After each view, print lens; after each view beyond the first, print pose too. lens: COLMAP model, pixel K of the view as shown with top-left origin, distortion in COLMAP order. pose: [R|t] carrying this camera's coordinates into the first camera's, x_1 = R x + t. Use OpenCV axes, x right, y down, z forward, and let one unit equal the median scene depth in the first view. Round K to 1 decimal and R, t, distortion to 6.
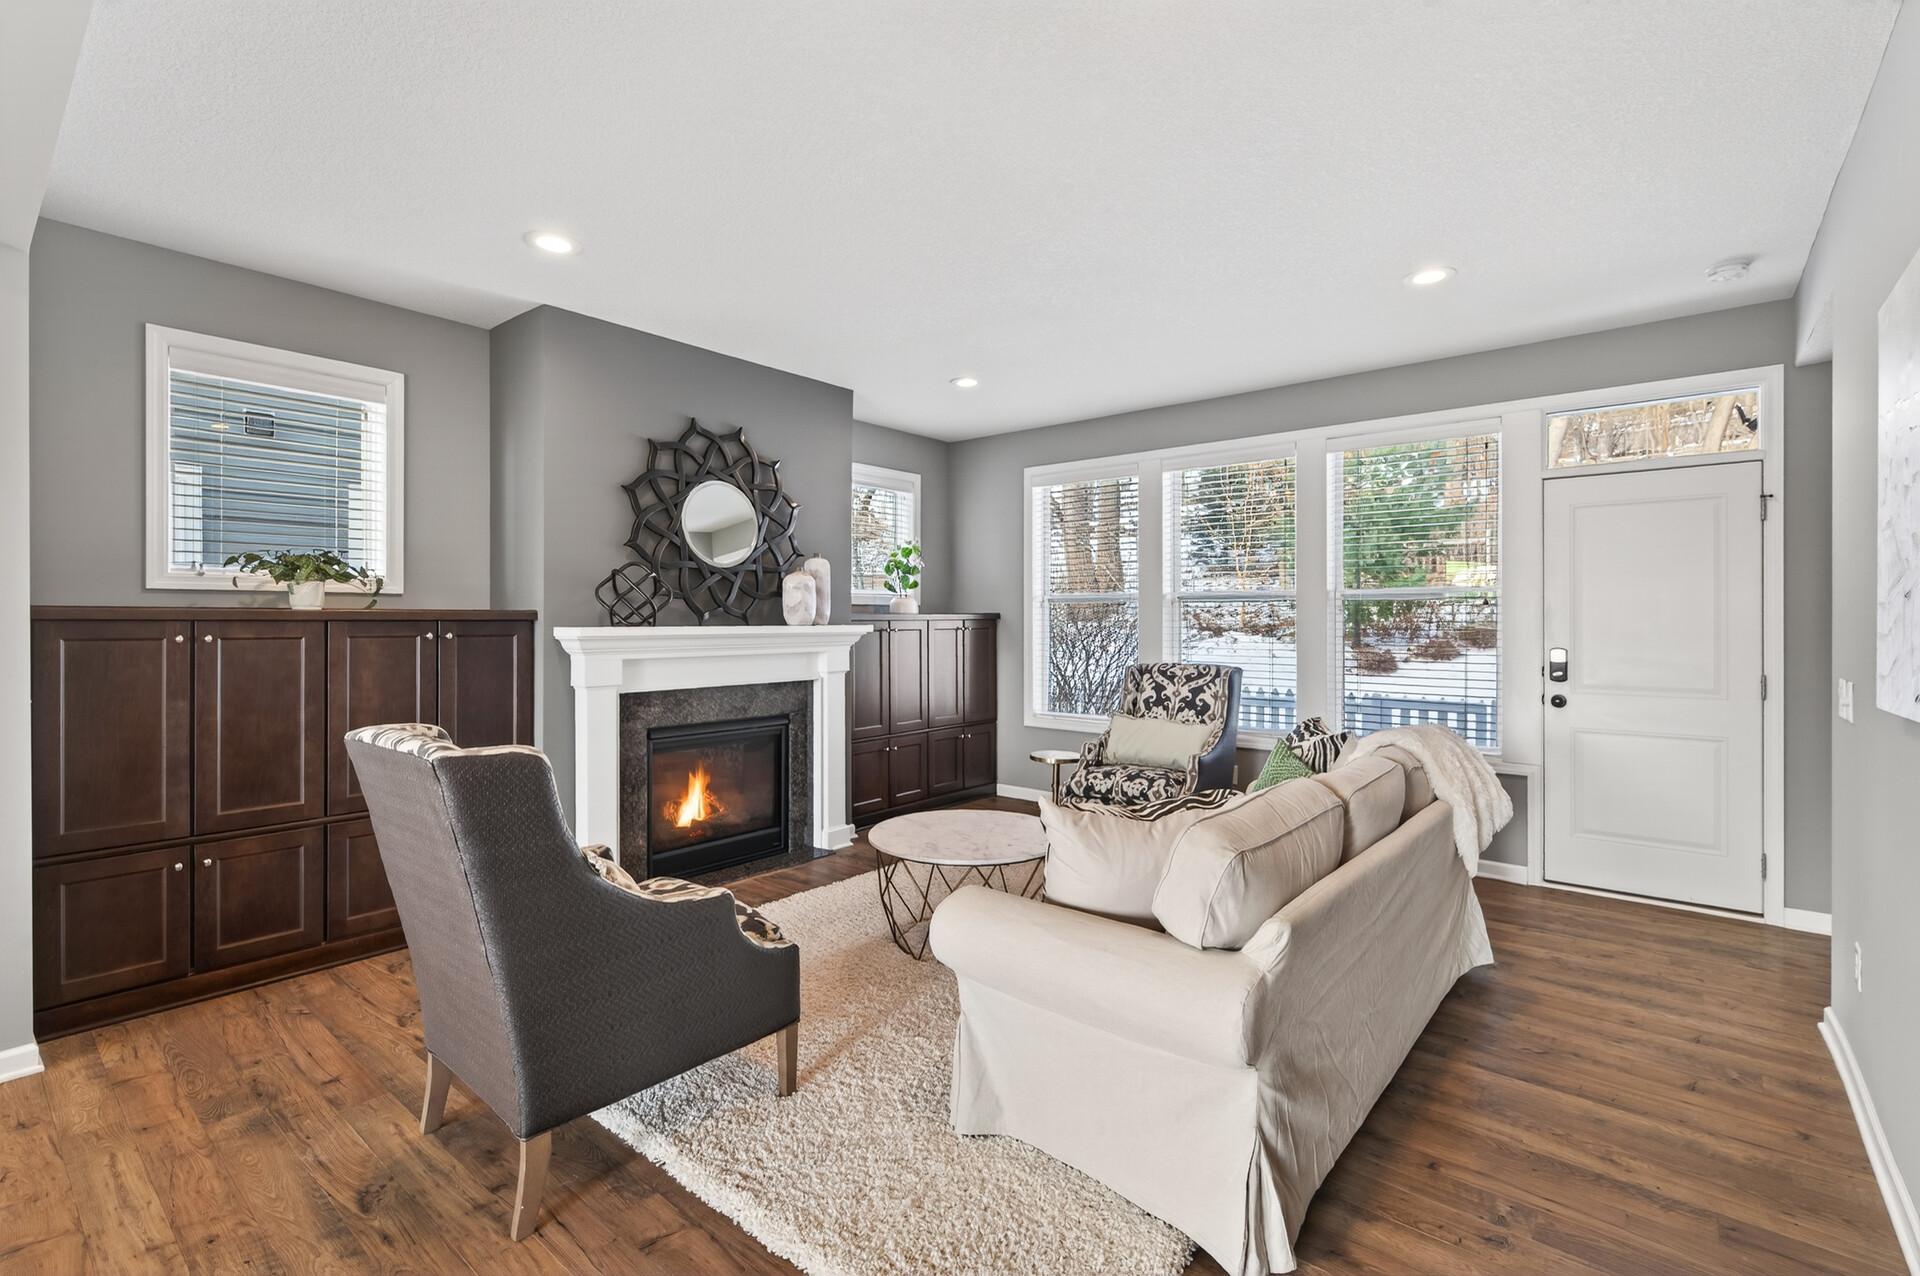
lens RADIAL K [[882.9, 0, 964.0], [0, 882.9, 615.1], [0, 0, 1]] dist [-0.000594, -0.000026]
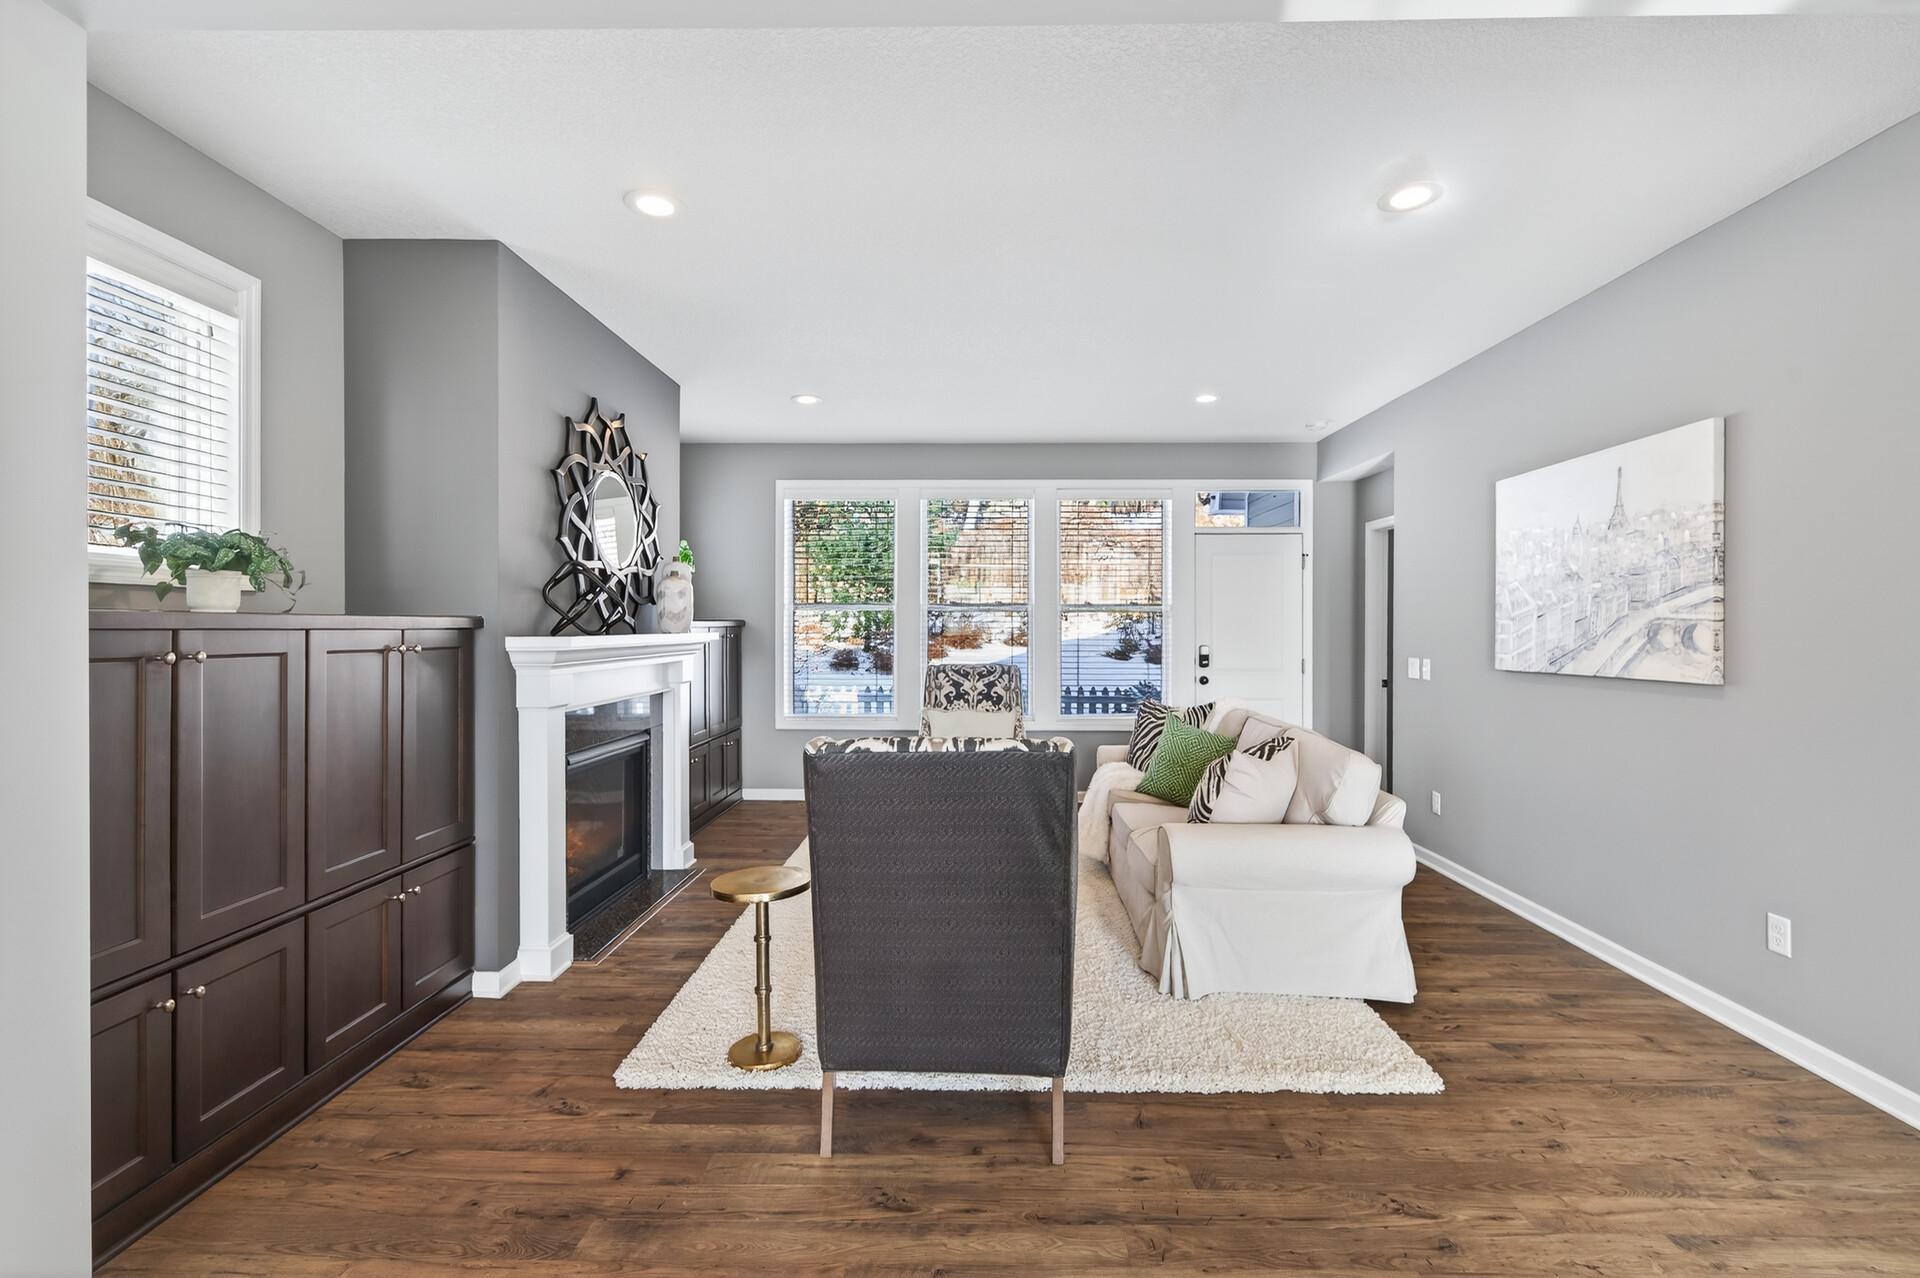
lens RADIAL K [[882.9, 0, 964.0], [0, 882.9, 616.1], [0, 0, 1]] dist [-0.000594, -0.000026]
pose [[0.772311, 0.006727, 0.635209, -0.615310], [-0.001237, 0.999958, -0.009086, 0.000965], [-0.635244, 0.006232, 0.772287, 0.083673]]
